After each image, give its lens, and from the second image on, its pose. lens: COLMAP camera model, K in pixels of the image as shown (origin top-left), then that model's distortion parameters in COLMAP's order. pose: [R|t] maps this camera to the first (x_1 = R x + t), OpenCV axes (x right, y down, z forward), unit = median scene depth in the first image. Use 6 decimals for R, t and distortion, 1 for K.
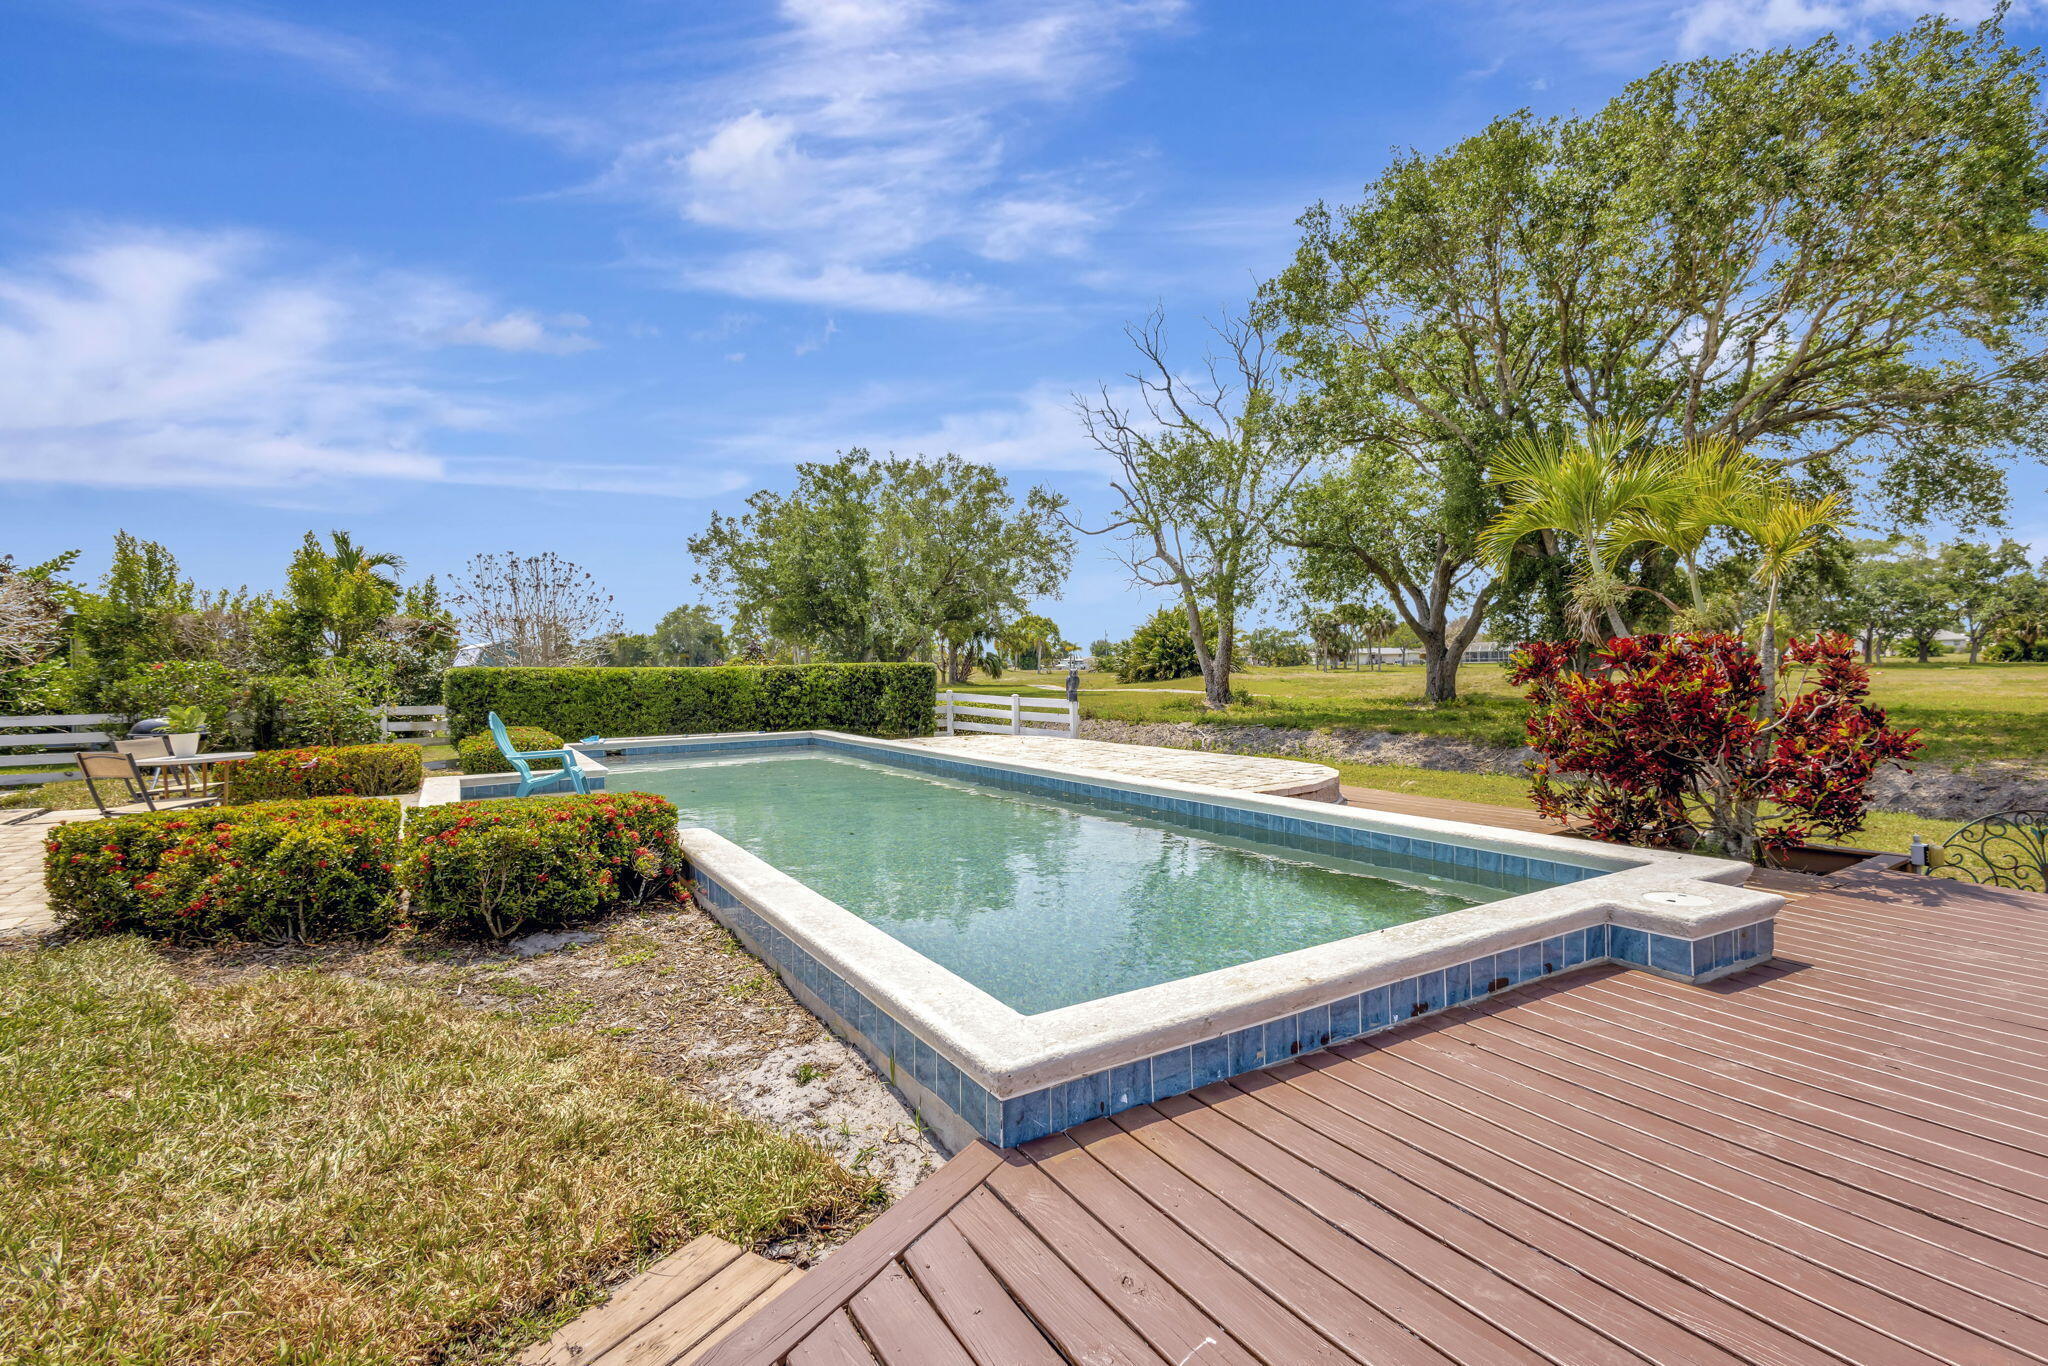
lens RADIAL K [[939.8, 0, 1025.1], [0, 939.8, 676.2], [0, 0, 1]] dist [0.001297, -0.000098]
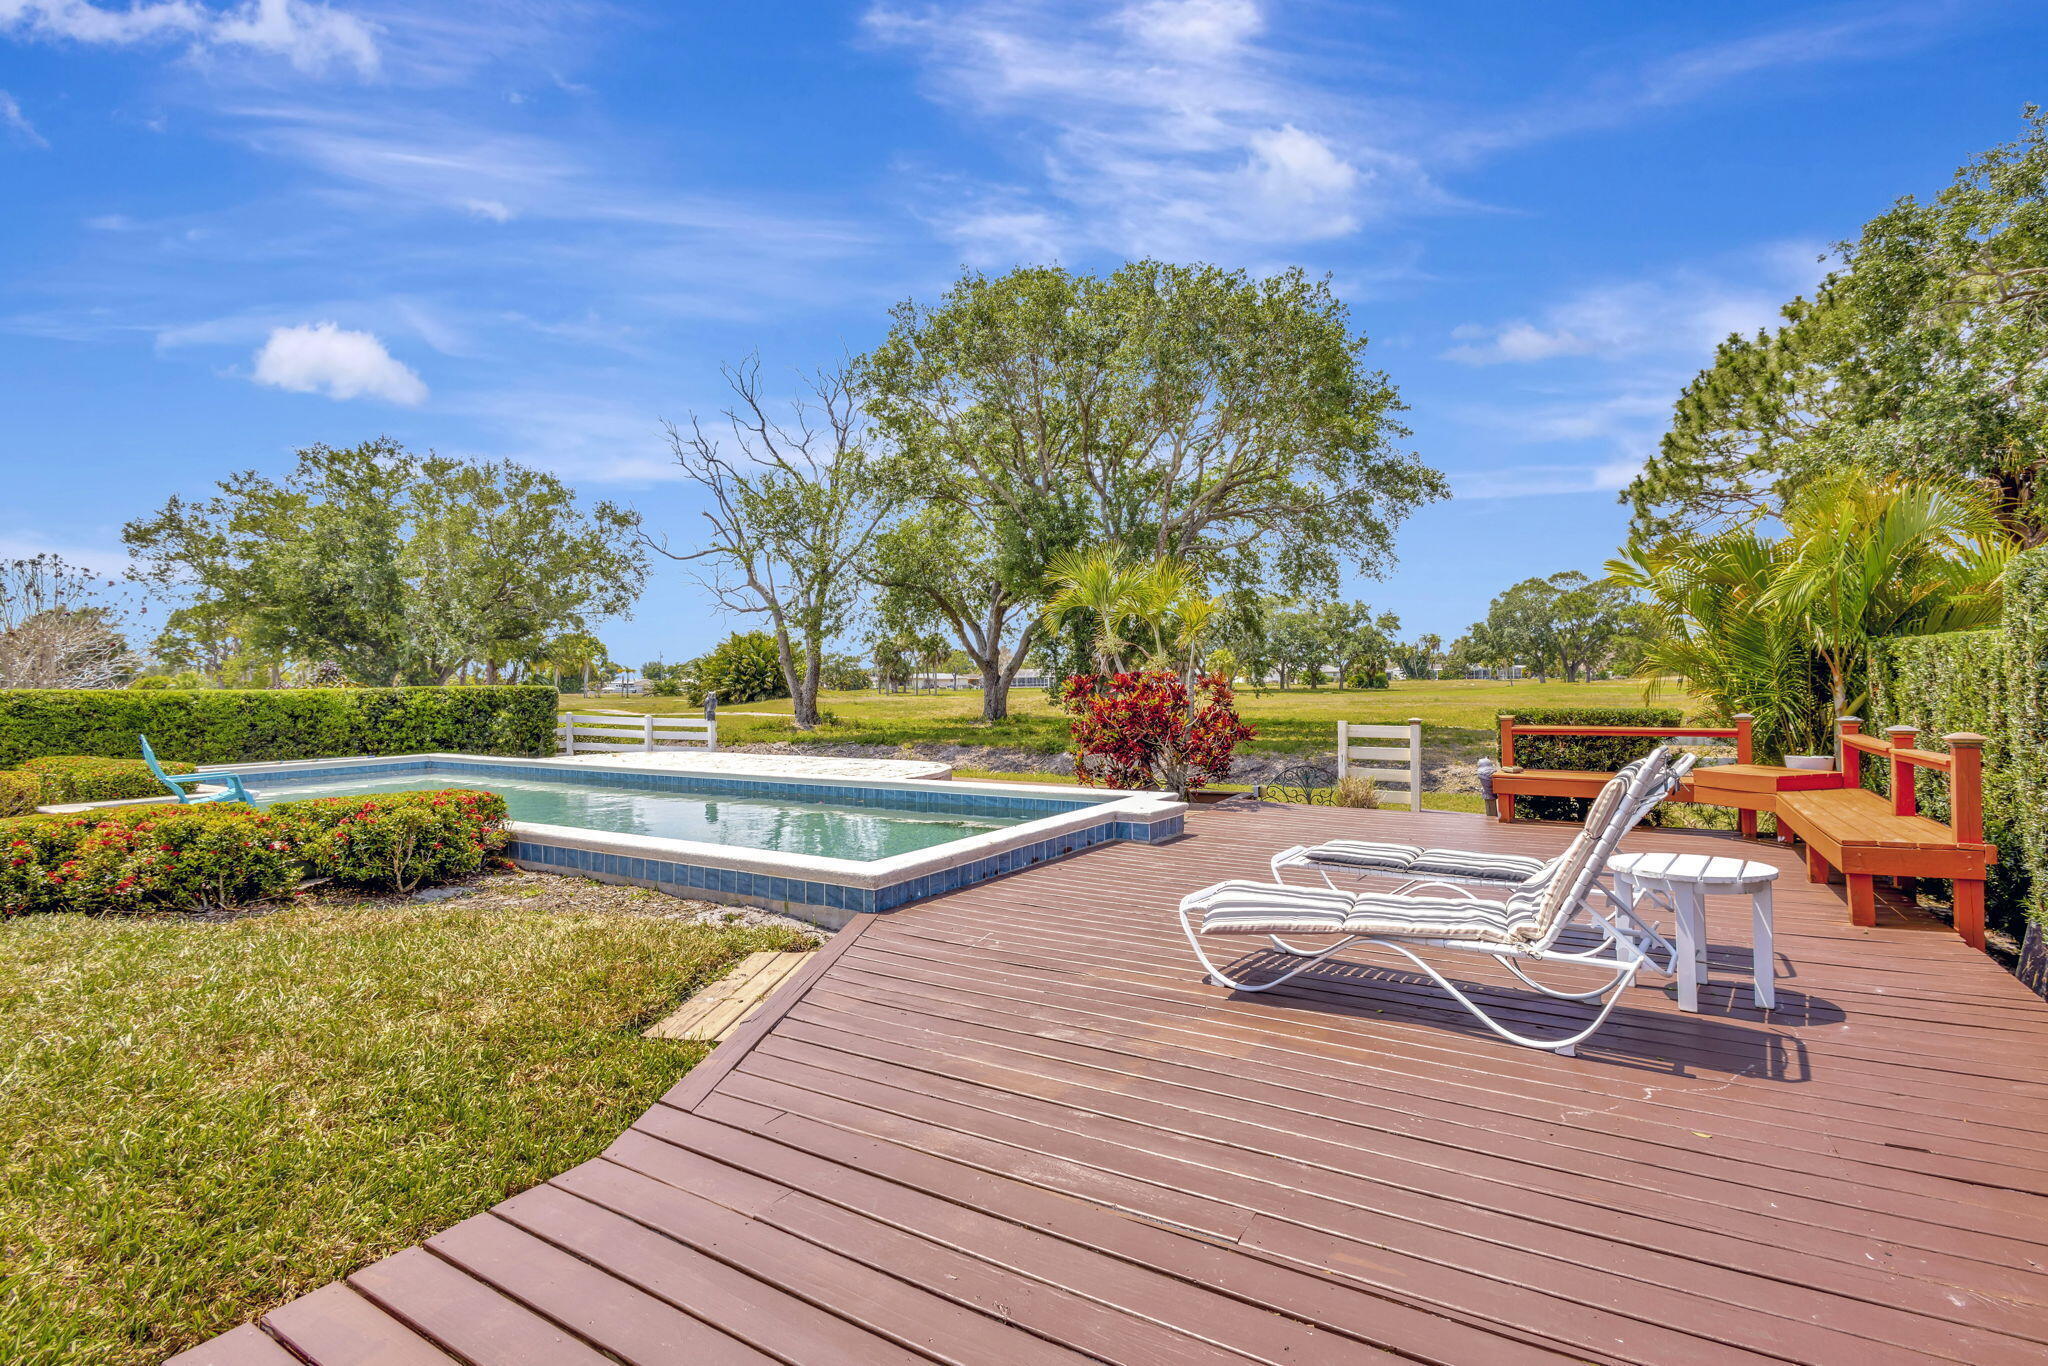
lens RADIAL K [[960.8, 0, 1024.0], [0, 960.8, 683.0], [0, 0, 1]] dist [0.001049, 0.000052]
pose [[0.896215, 0.005705, 0.443583, -0.074842], [0.002282, 0.999845, -0.017470, 0.001514], [-0.443613, 0.016669, 0.896063, -0.122005]]
